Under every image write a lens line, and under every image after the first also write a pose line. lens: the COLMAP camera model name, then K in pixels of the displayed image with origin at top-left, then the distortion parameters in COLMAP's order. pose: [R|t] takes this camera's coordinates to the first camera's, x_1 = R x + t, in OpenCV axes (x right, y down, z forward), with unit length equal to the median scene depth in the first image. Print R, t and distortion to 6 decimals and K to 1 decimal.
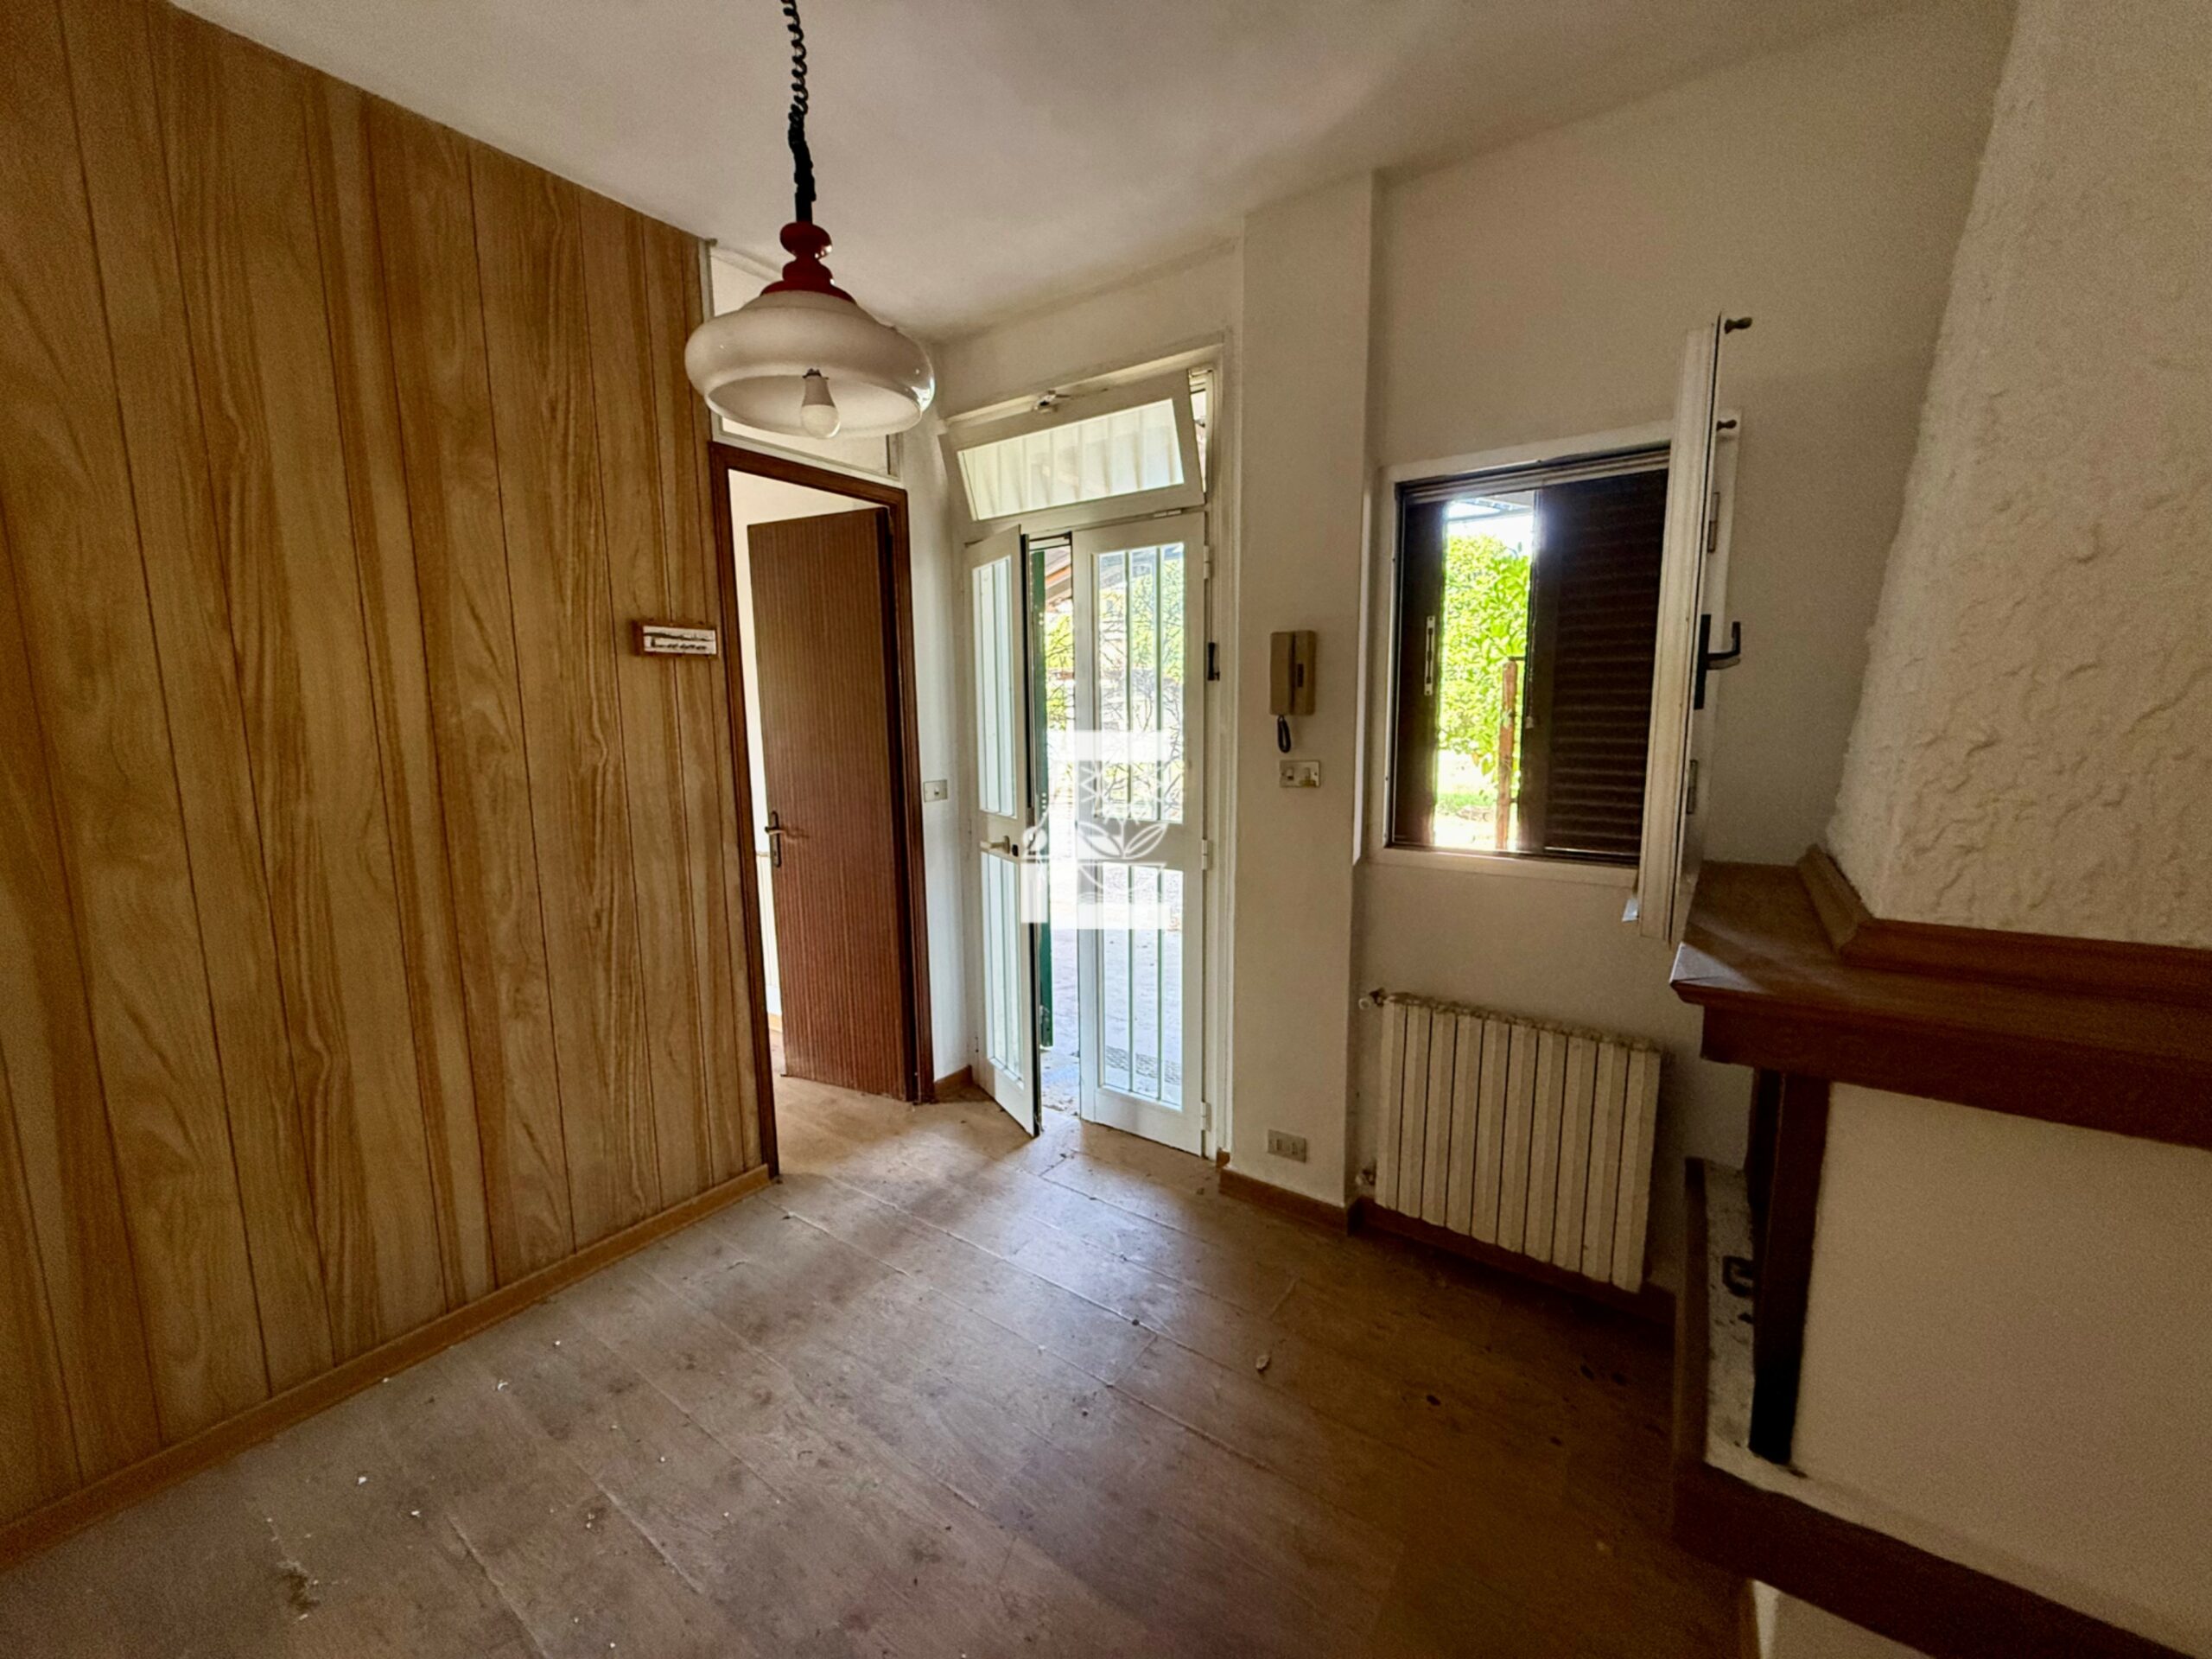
lens RADIAL K [[878.1, 0, 1110.6], [0, 878.1, 834.9], [0, 0, 1]] dist [-0.003367, 0.000653]
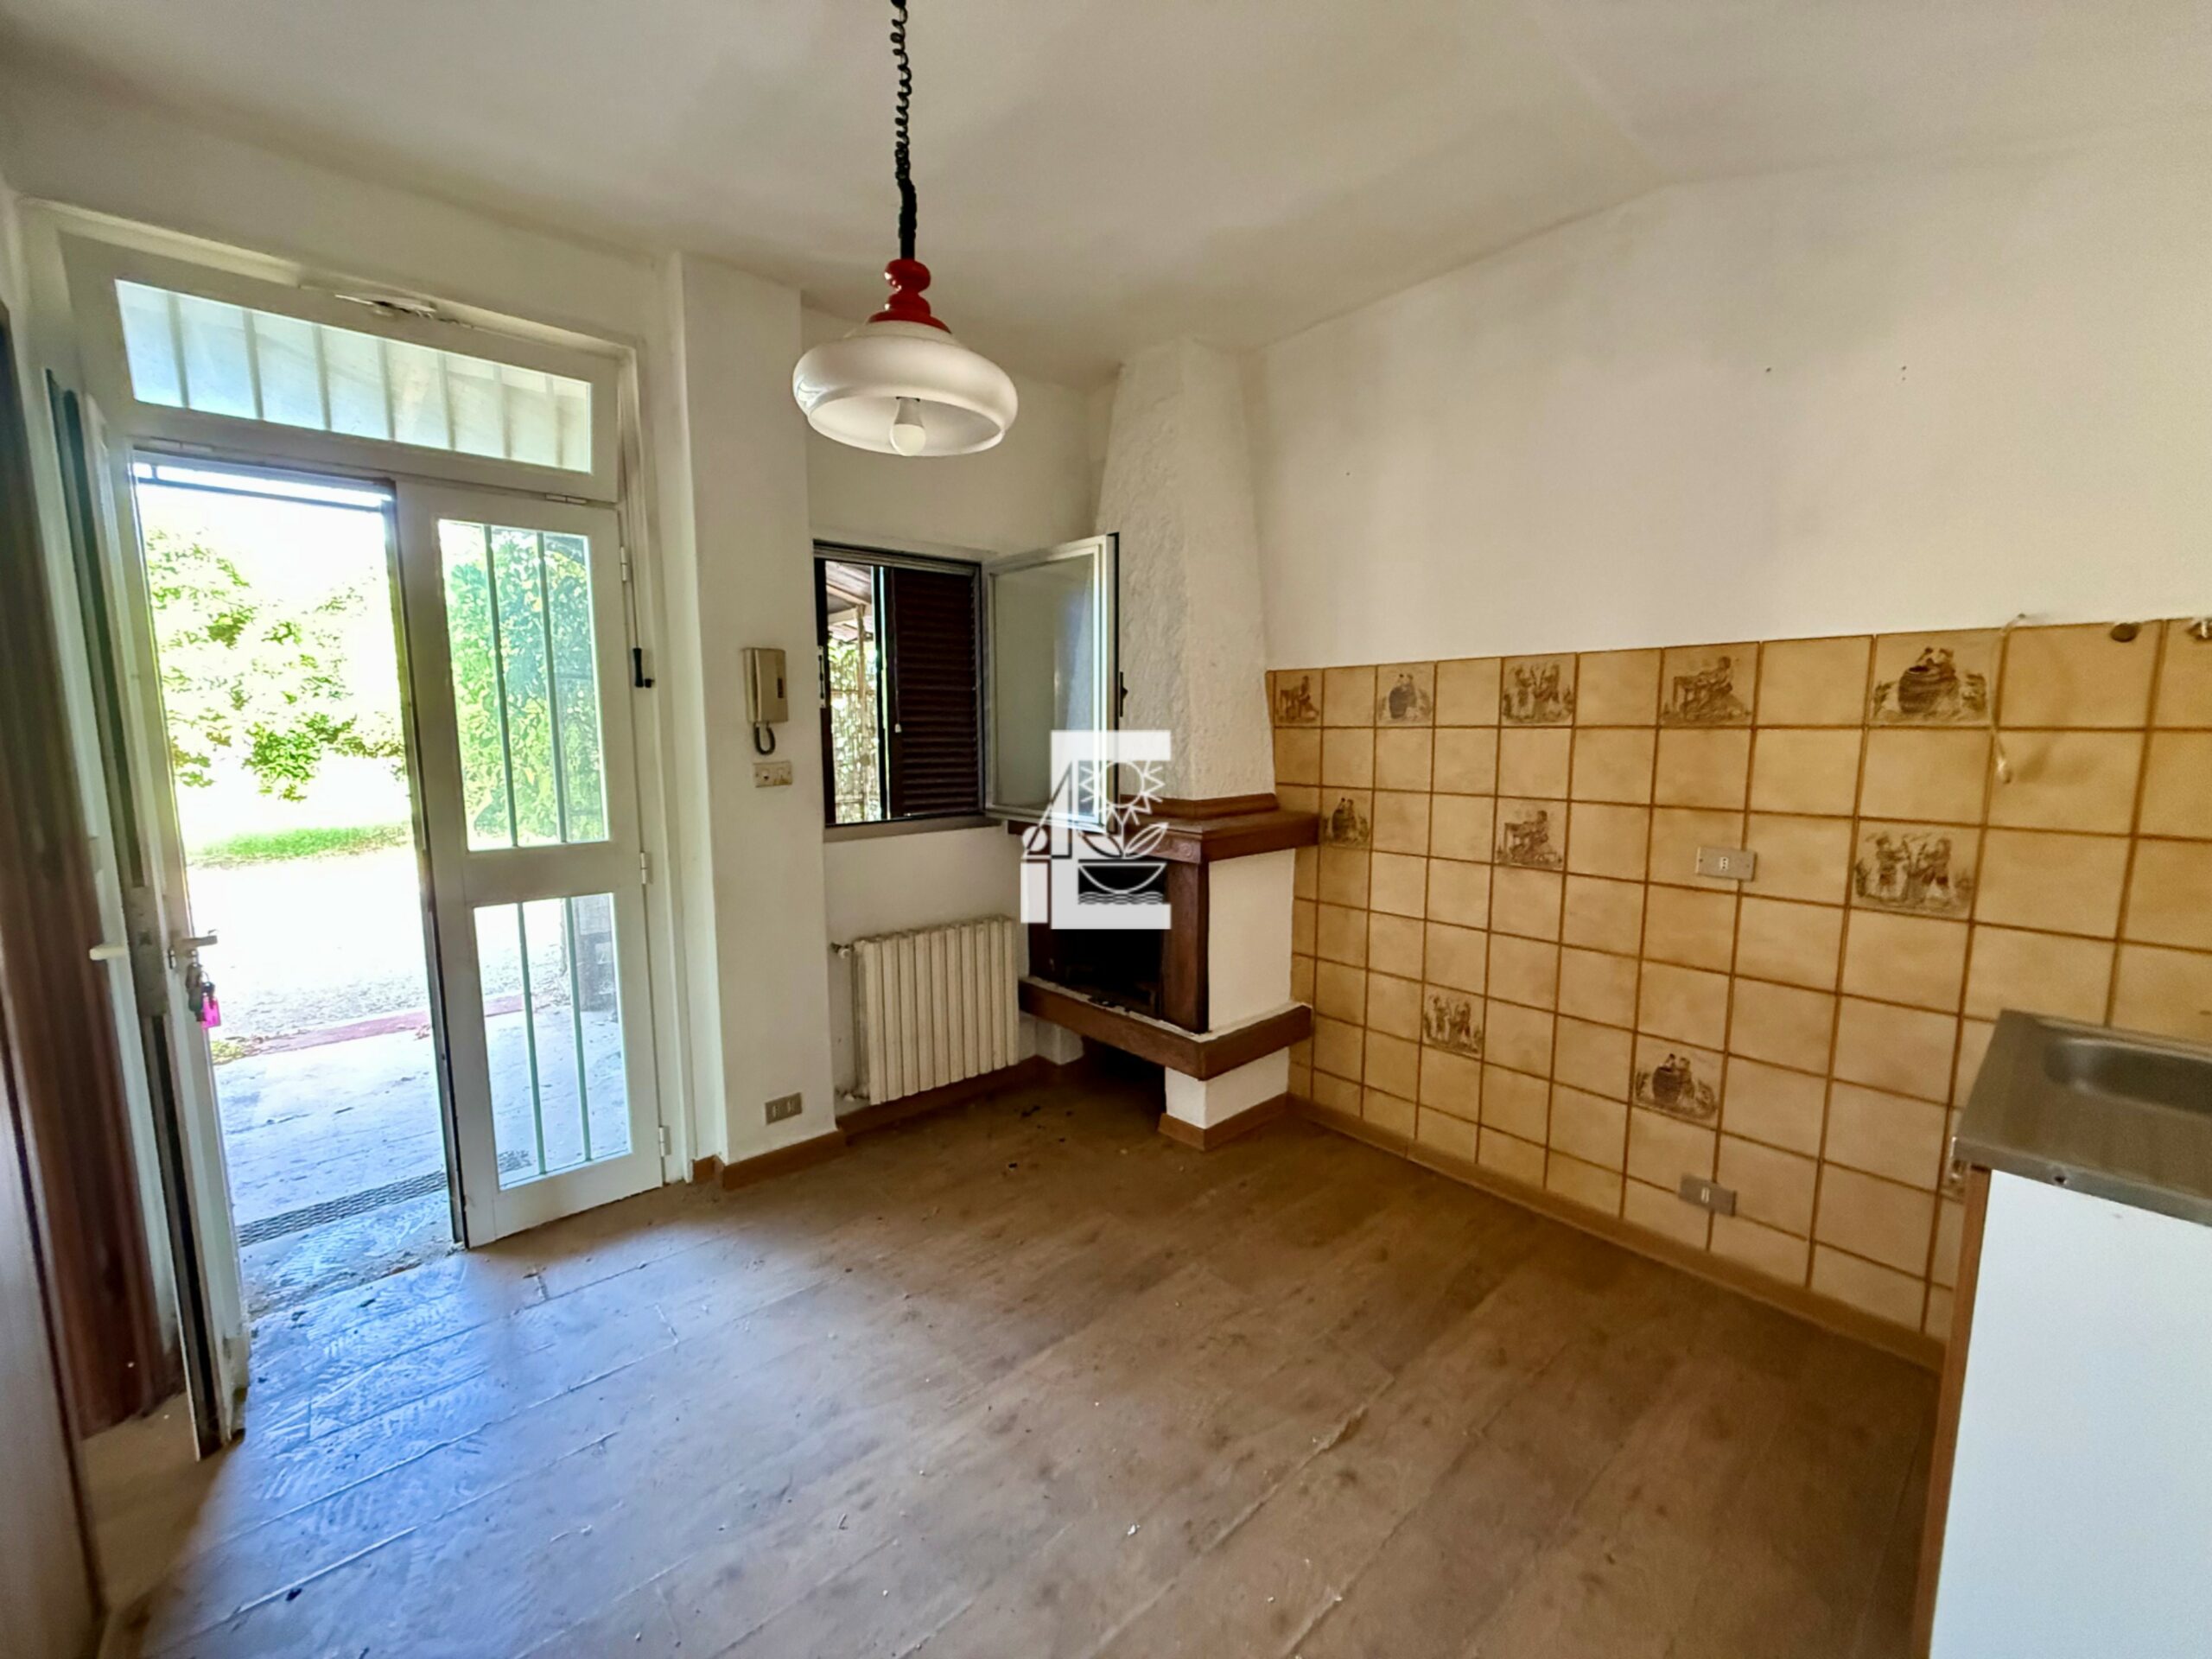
lens RADIAL K [[878.1, 0, 1107.2], [0, 878.1, 825.5], [0, 0, 1]] dist [-0.003367, 0.000653]
pose [[0.227685, -0.105280, 0.968027, -0.825132], [0.137380, 0.987667, 0.075104, -0.029601], [-0.963995, 0.115887, 0.239340, 0.330159]]
